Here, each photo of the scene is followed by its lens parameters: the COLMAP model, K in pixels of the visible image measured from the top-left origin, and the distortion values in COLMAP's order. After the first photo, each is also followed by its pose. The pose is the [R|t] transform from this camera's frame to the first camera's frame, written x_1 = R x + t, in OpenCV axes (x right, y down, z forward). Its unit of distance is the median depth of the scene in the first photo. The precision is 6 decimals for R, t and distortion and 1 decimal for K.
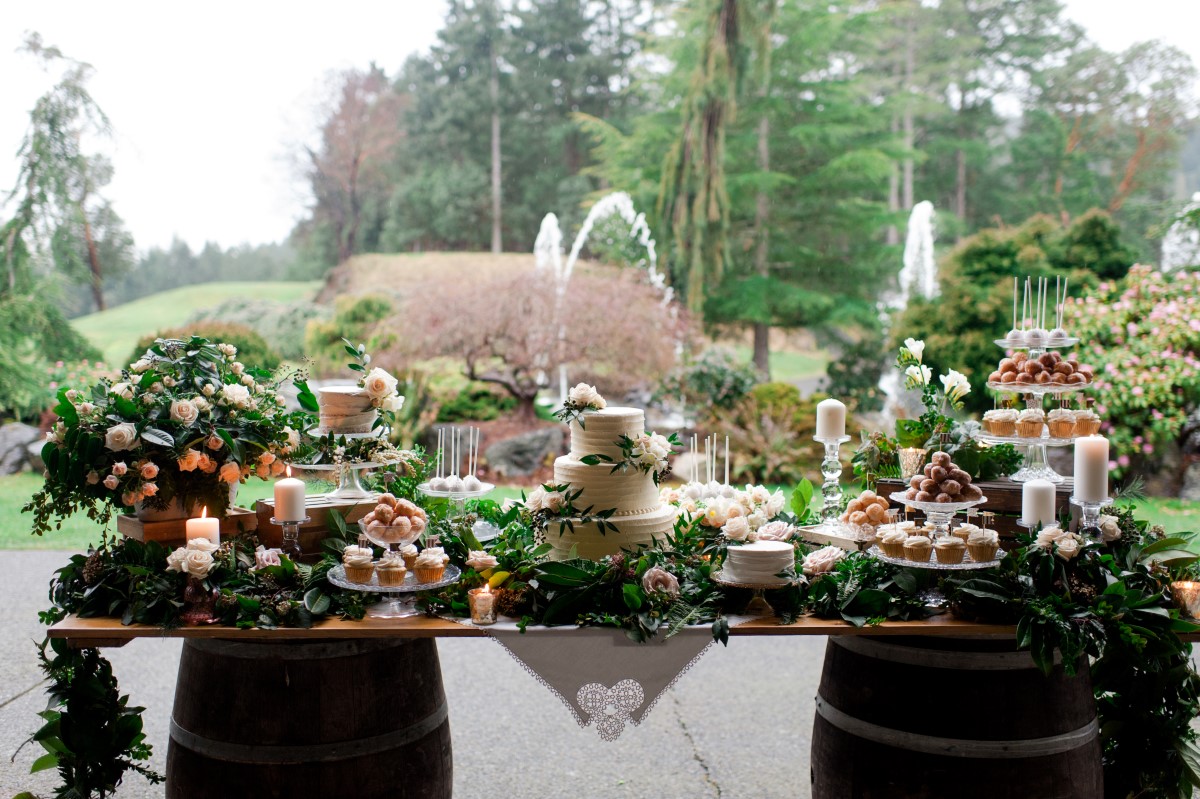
lens RADIAL K [[1214.0, 0, 598.9], [0, 1214.0, 402.2], [0, 0, 1]] dist [-0.002085, 0.000000]
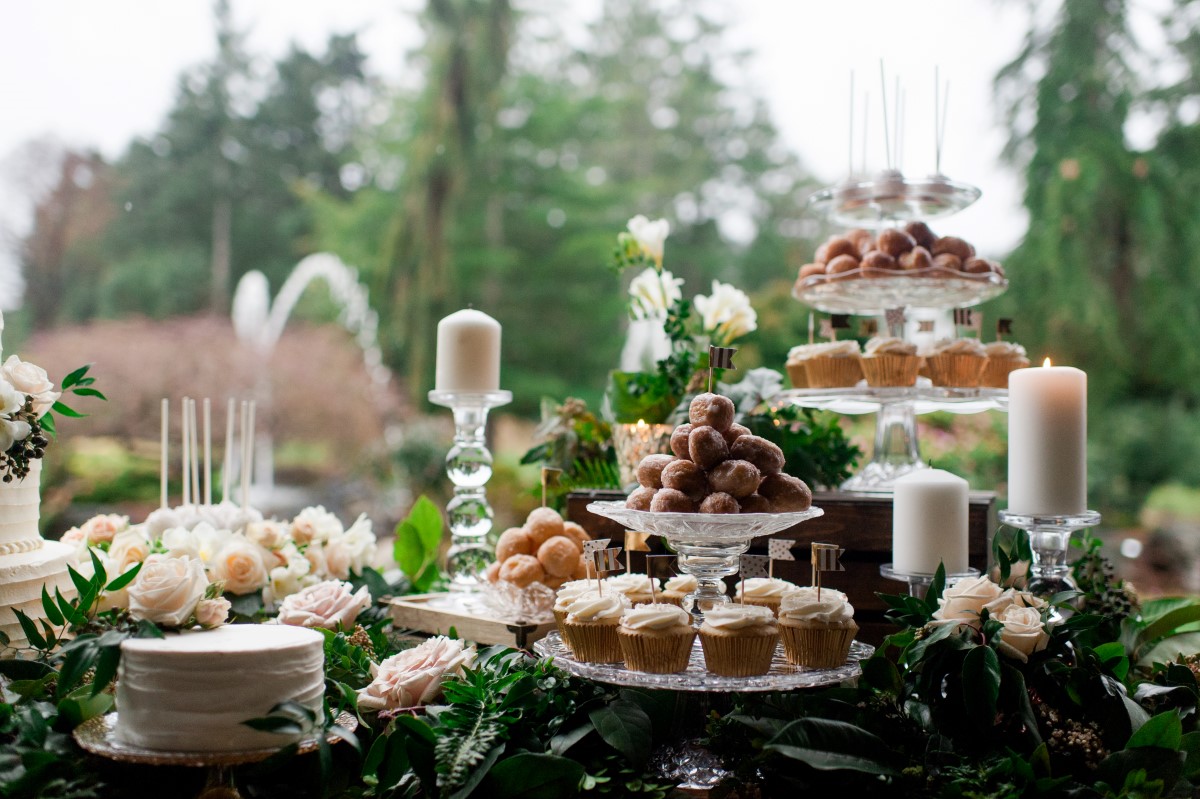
lens RADIAL K [[1214.0, 0, 598.1], [0, 1214.0, 398.7], [0, 0, 1]] dist [-0.002085, 0.000000]
pose [[0.977320, 0.023567, 0.210452, 0.157974], [-0.004392, 0.995830, -0.091119, 0.078233], [-0.211722, 0.088129, 0.973348, 0.606597]]
